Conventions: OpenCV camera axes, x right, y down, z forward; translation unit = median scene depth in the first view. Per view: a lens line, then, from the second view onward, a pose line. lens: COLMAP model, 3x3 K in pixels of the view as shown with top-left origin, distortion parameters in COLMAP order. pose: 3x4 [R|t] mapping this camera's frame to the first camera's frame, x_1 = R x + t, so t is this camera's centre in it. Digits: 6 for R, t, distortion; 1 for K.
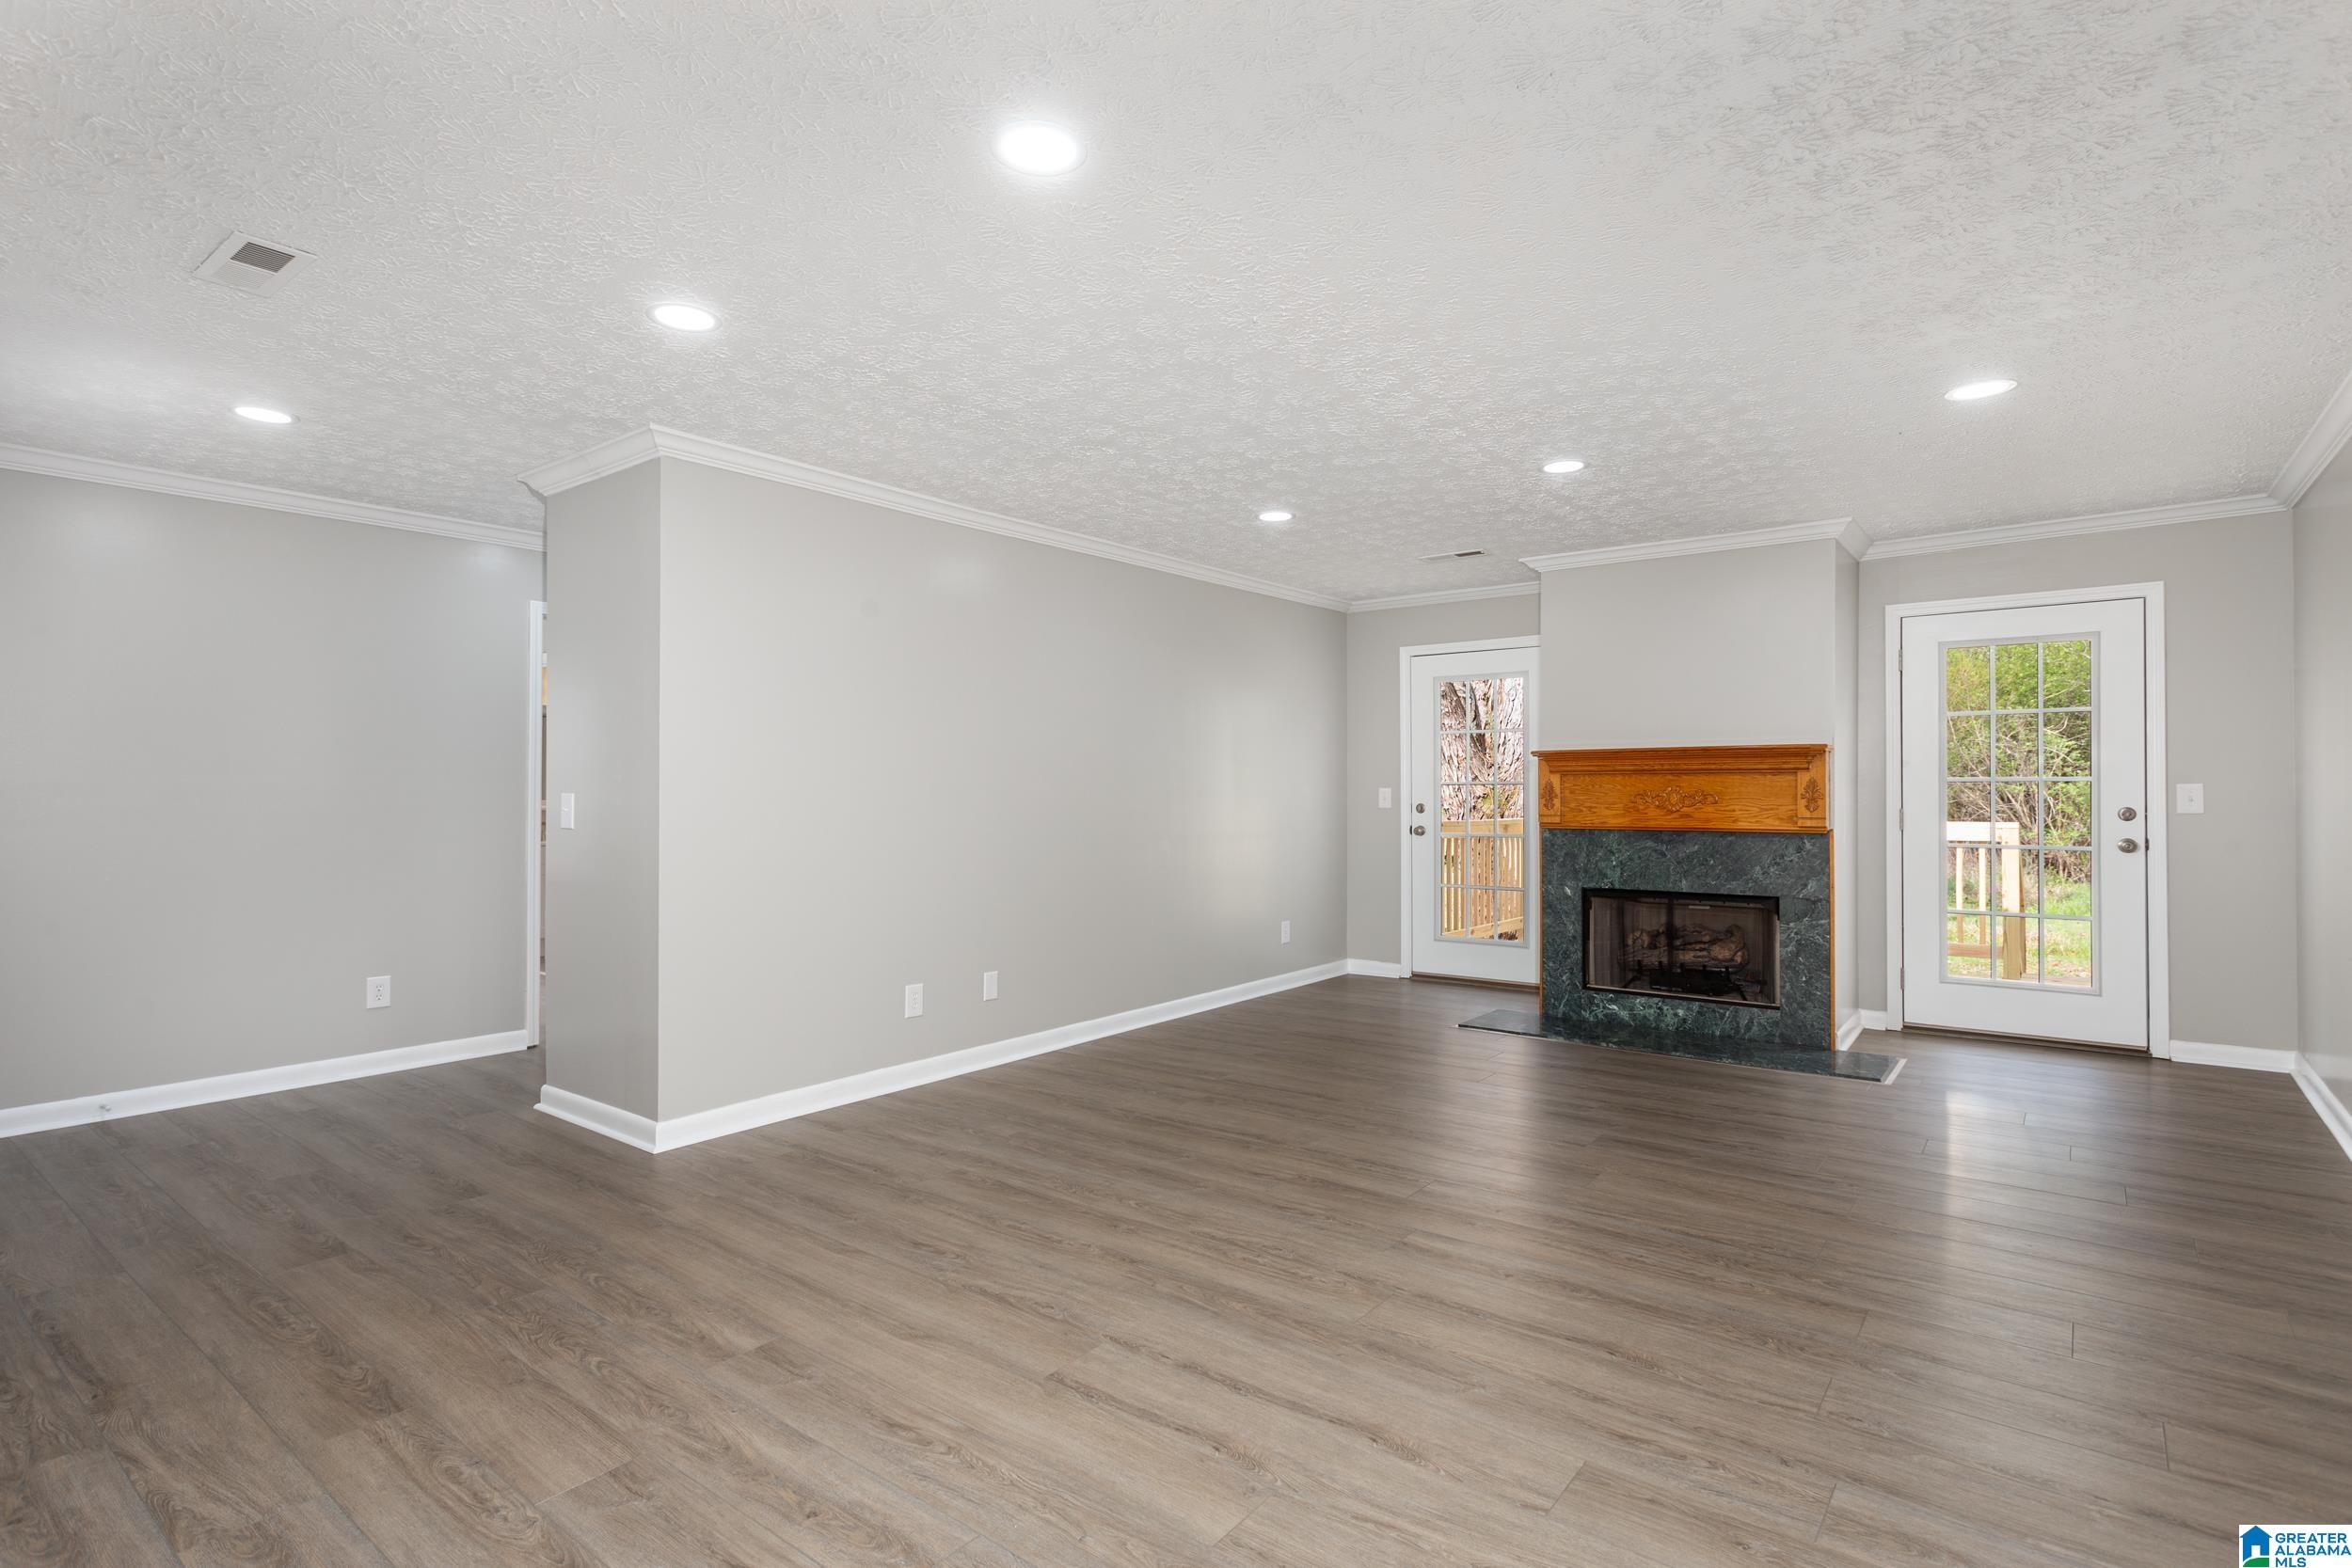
lens RADIAL K [[1139.8, 0, 1163.8], [0, 1139.8, 776.7], [0, 0, 1]] dist [-0.000508, -0.000172]
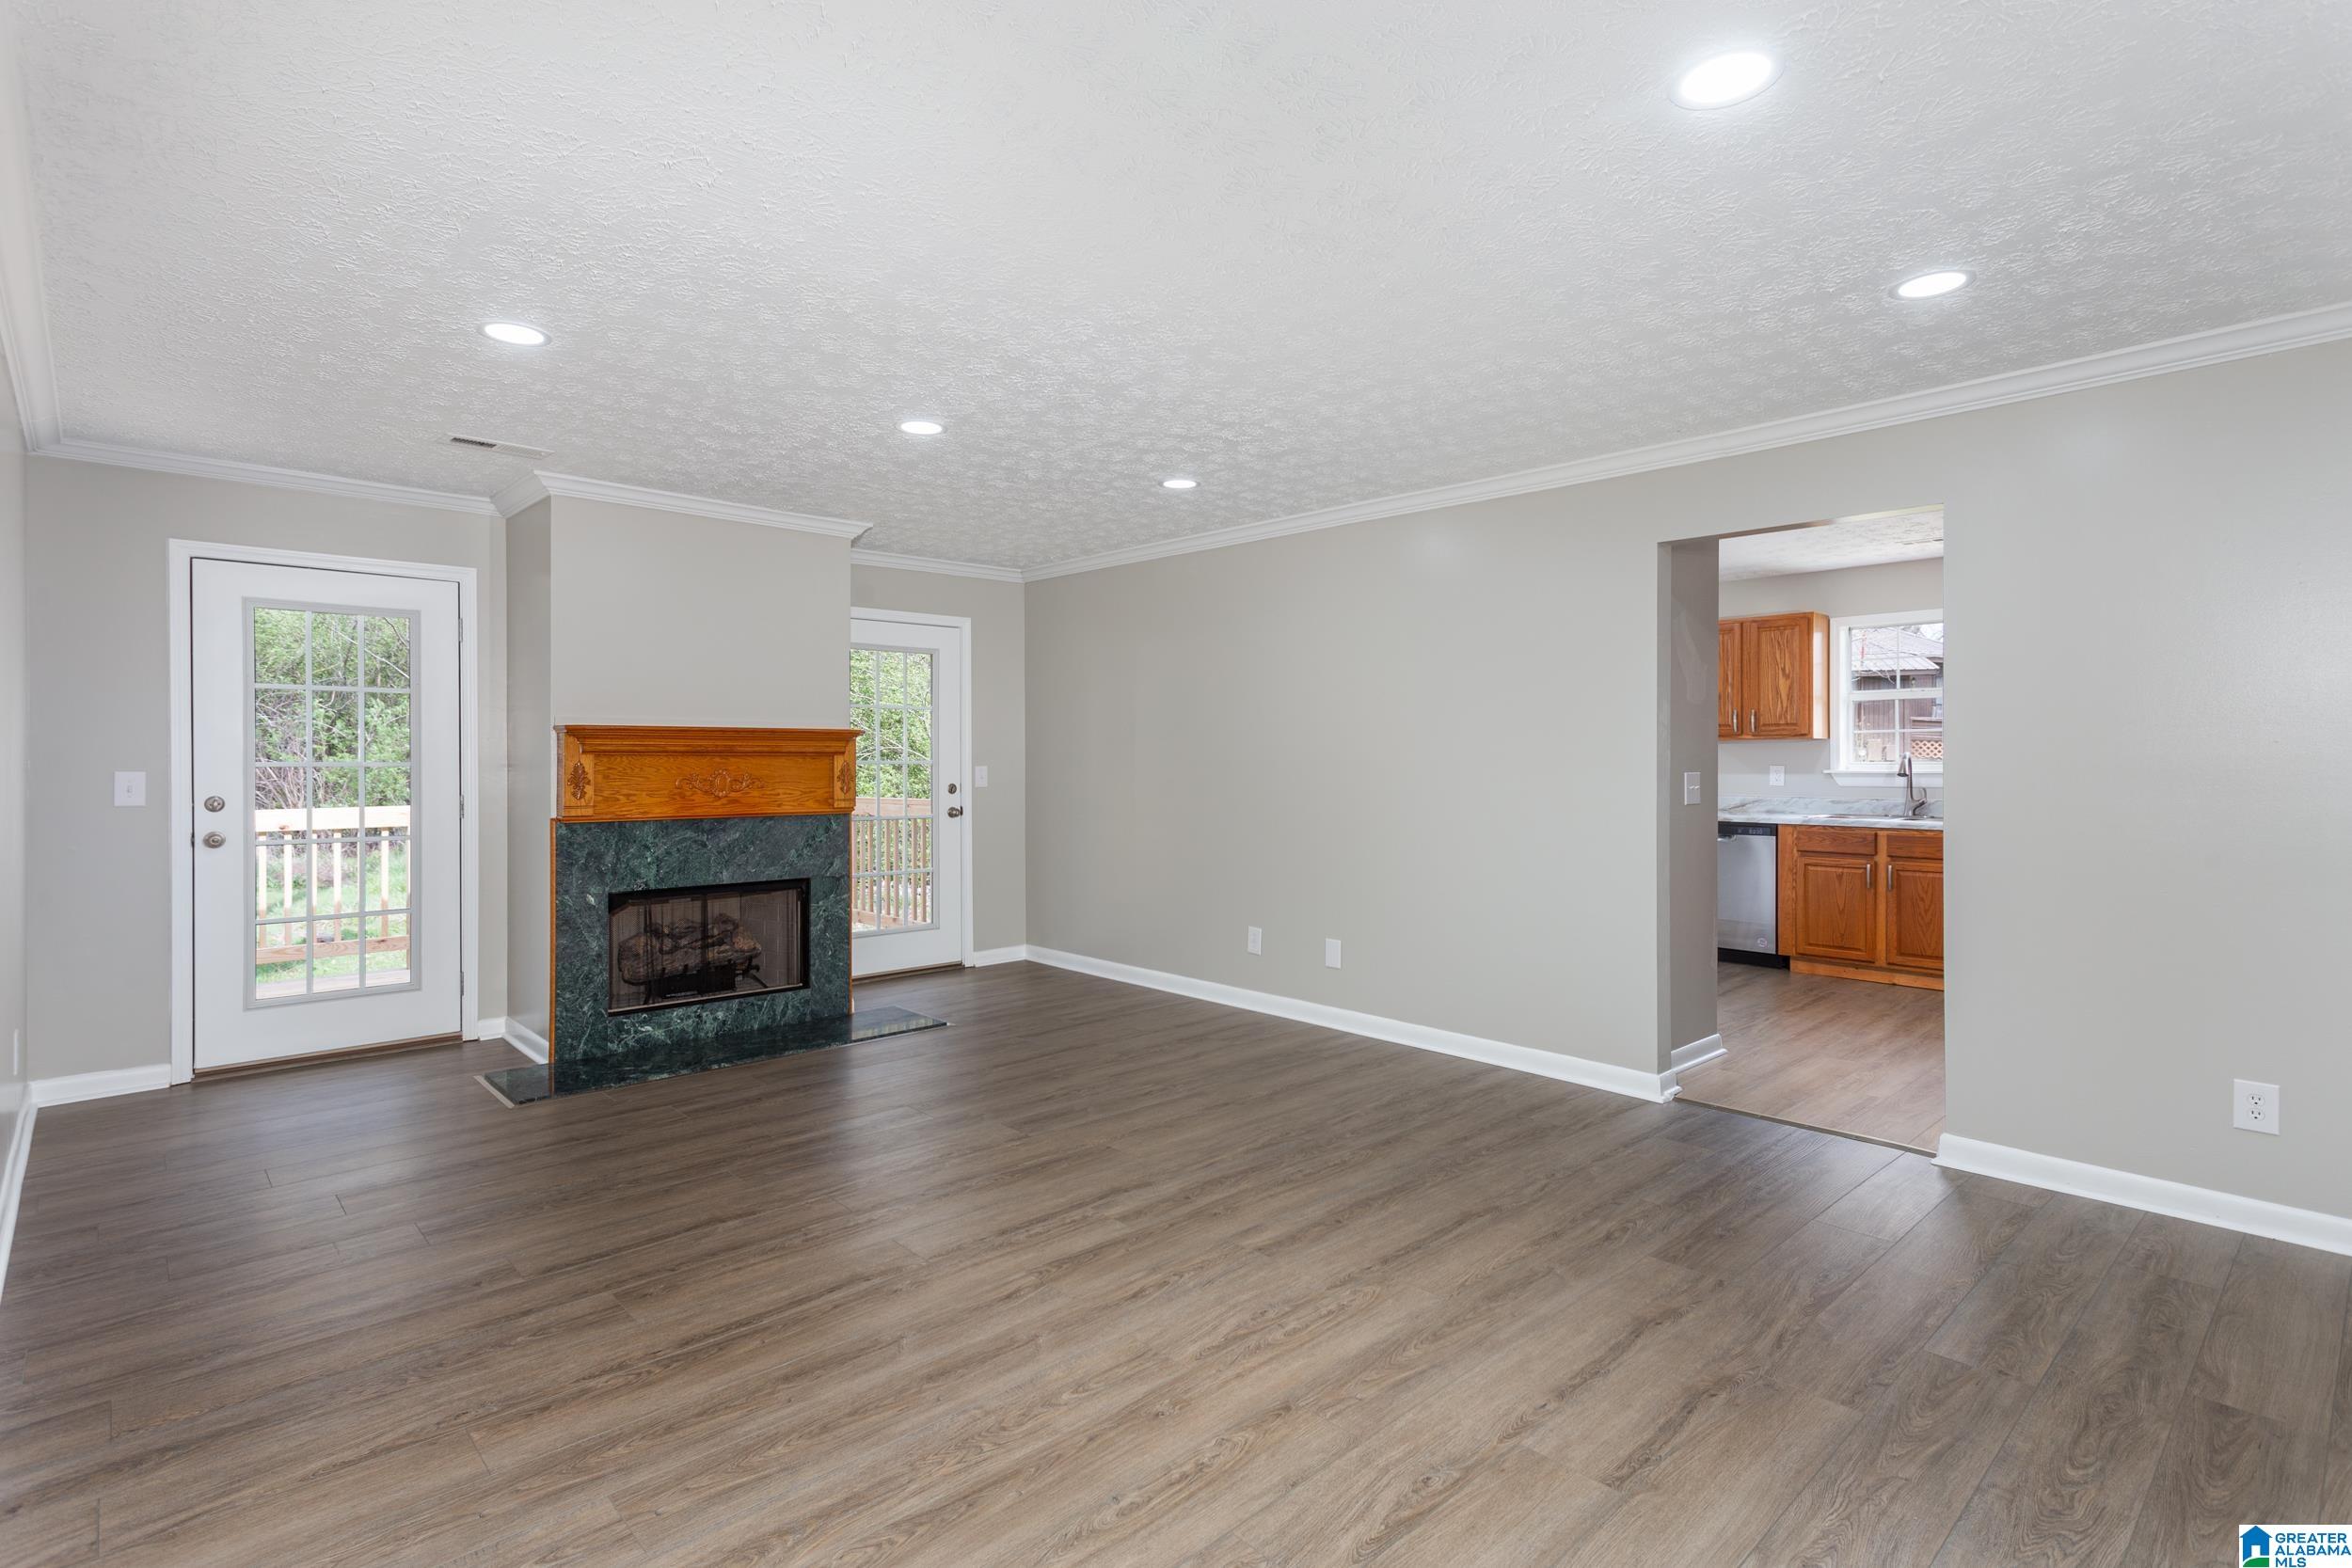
lens RADIAL K [[1161.3, 0, 1161.1], [0, 1161.3, 764.2], [0, 0, 1]] dist [0.001689, 0.000785]
pose [[0.155532, -0.000614, 0.987831, -0.448892], [-0.010677, 0.999940, 0.002303, -0.001895], [-0.987773, -0.010905, 0.155516, 0.540729]]
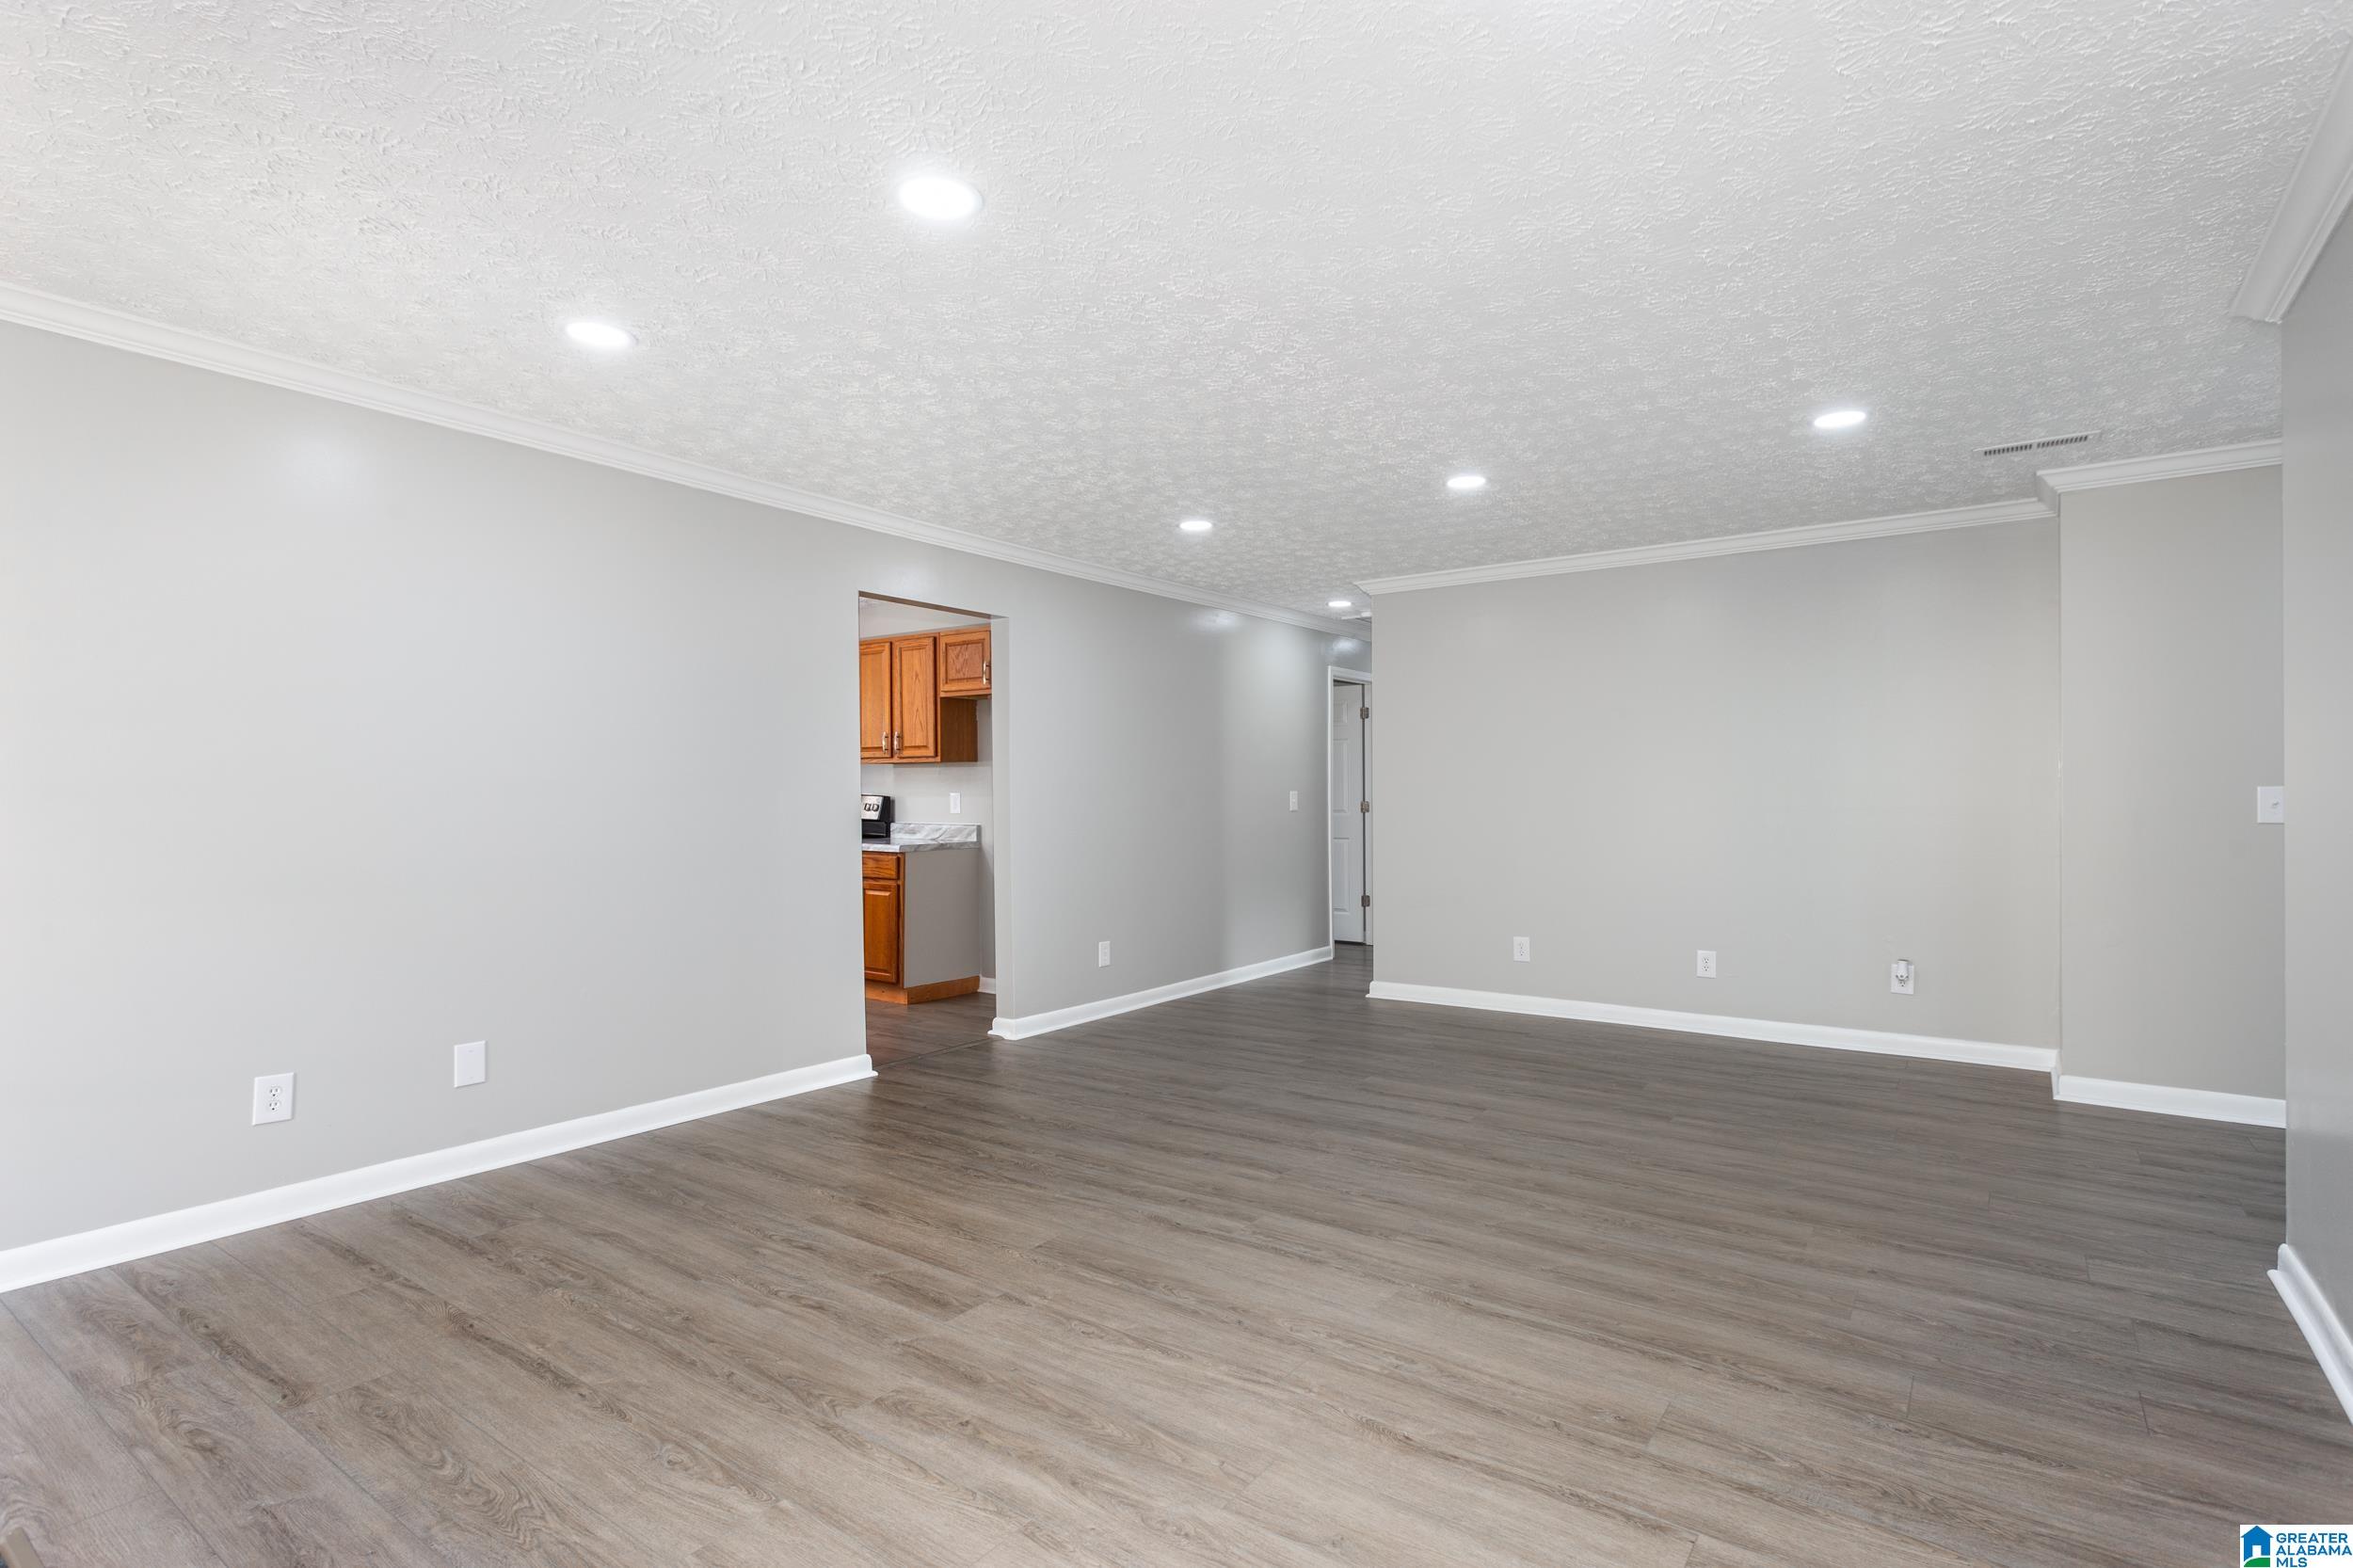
lens RADIAL K [[1140.4, 0, 1164.3], [0, 1140.4, 776.7], [0, 0, 1]] dist [-0.000508, -0.000172]
pose [[-0.999098, 0.006316, -0.041983, 0.219144], [0.007355, 0.999670, -0.024628, 0.015466], [0.041813, -0.024914, -0.998815, 1.267613]]
